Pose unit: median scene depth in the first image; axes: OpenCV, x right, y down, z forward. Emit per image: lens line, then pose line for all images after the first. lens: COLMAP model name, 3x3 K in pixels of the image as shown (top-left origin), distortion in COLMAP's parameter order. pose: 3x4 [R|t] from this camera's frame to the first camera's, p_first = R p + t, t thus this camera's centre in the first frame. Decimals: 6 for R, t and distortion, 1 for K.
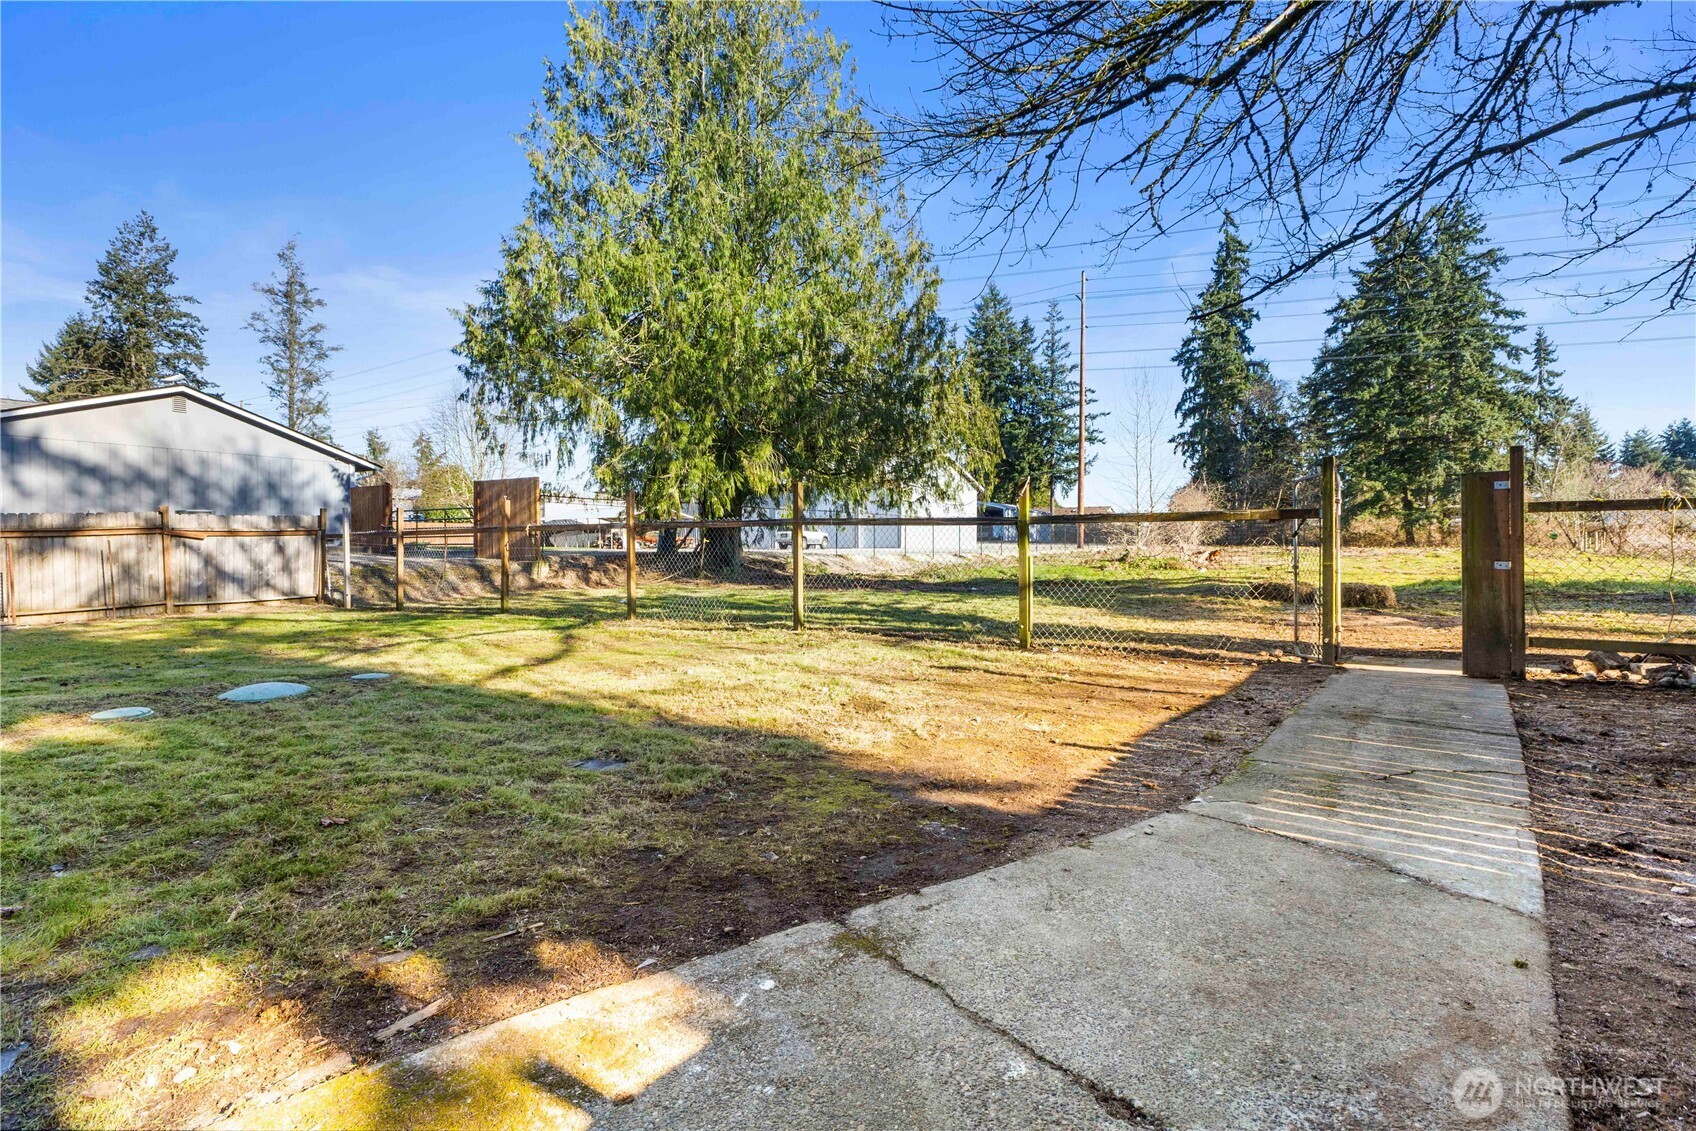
lens RADIAL K [[841.8, 0, 844.4], [0, 841.8, 560.2], [0, 0, 1]] dist [0.003839, 0.000356]
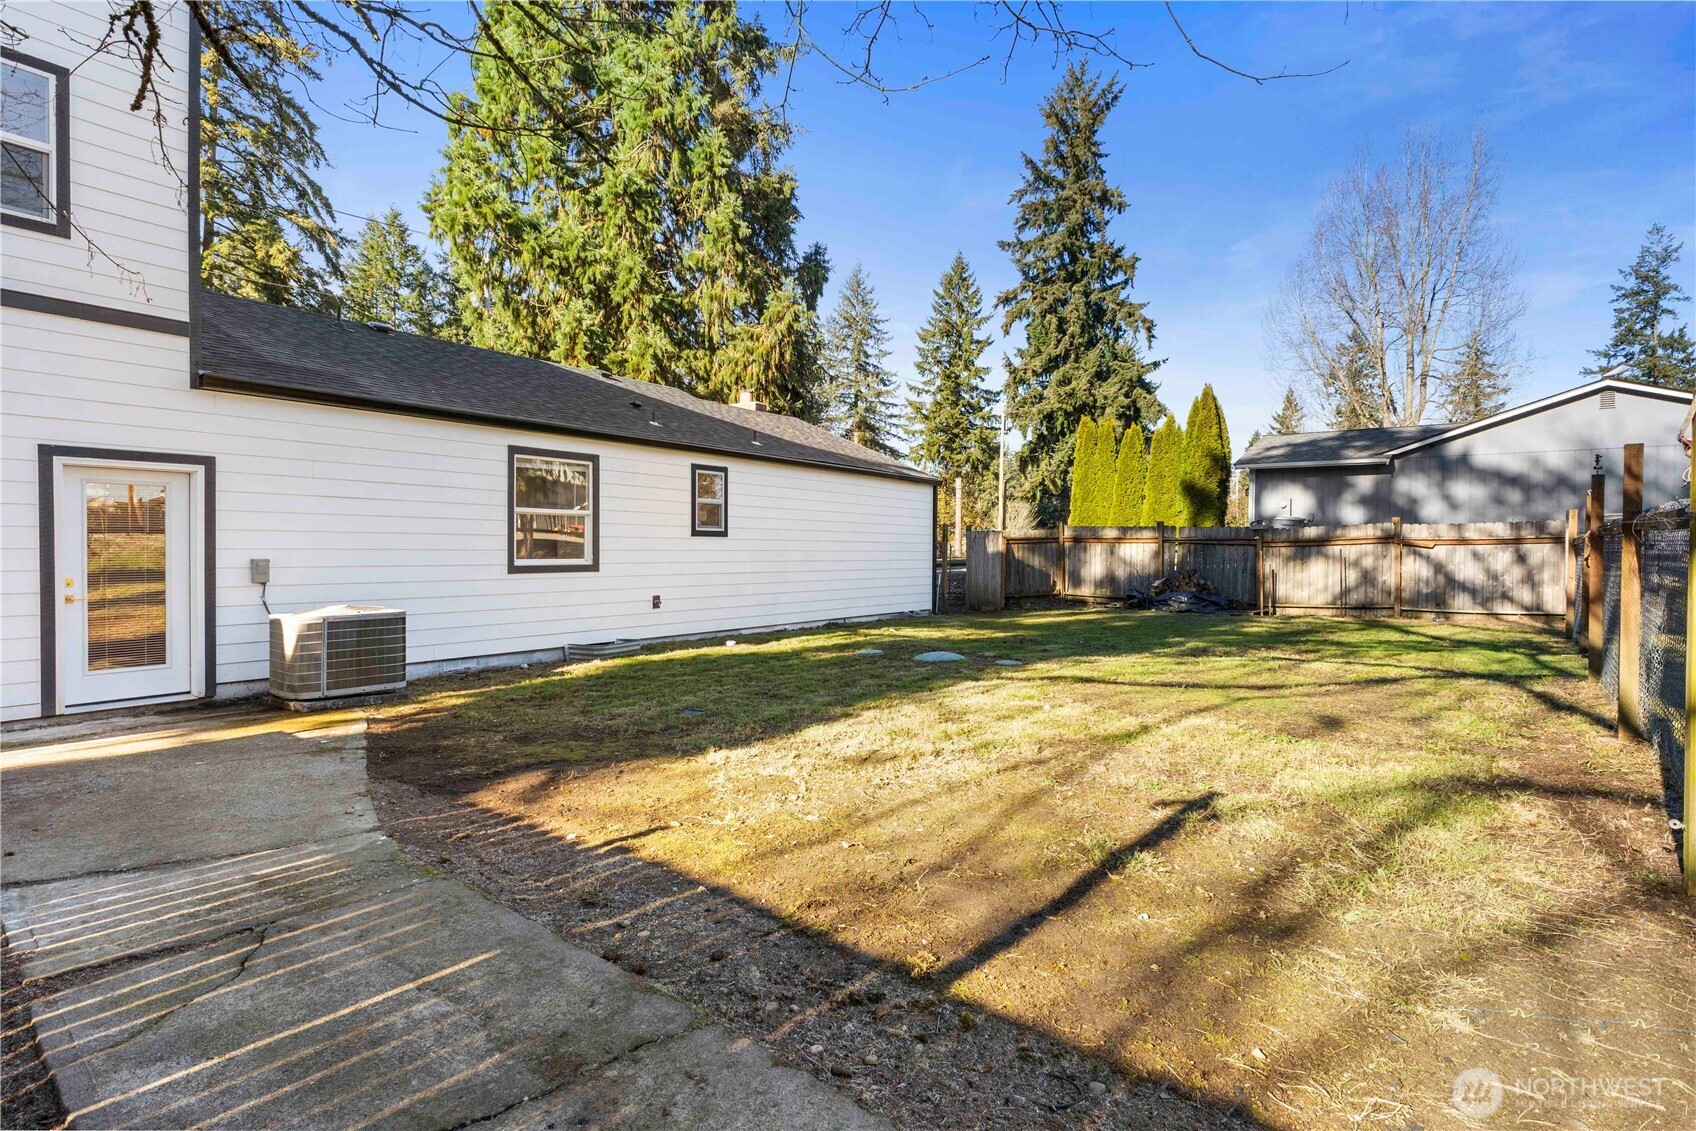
lens RADIAL K [[841.8, 0, 845.7], [0, 841.8, 555.1], [0, 0, 1]] dist [0.003839, 0.000356]
pose [[-0.068243, 0.012844, -0.997586, 0.297950], [-0.020801, 0.999681, 0.014294, -0.015388], [0.997452, 0.021726, -0.067954, 0.350468]]
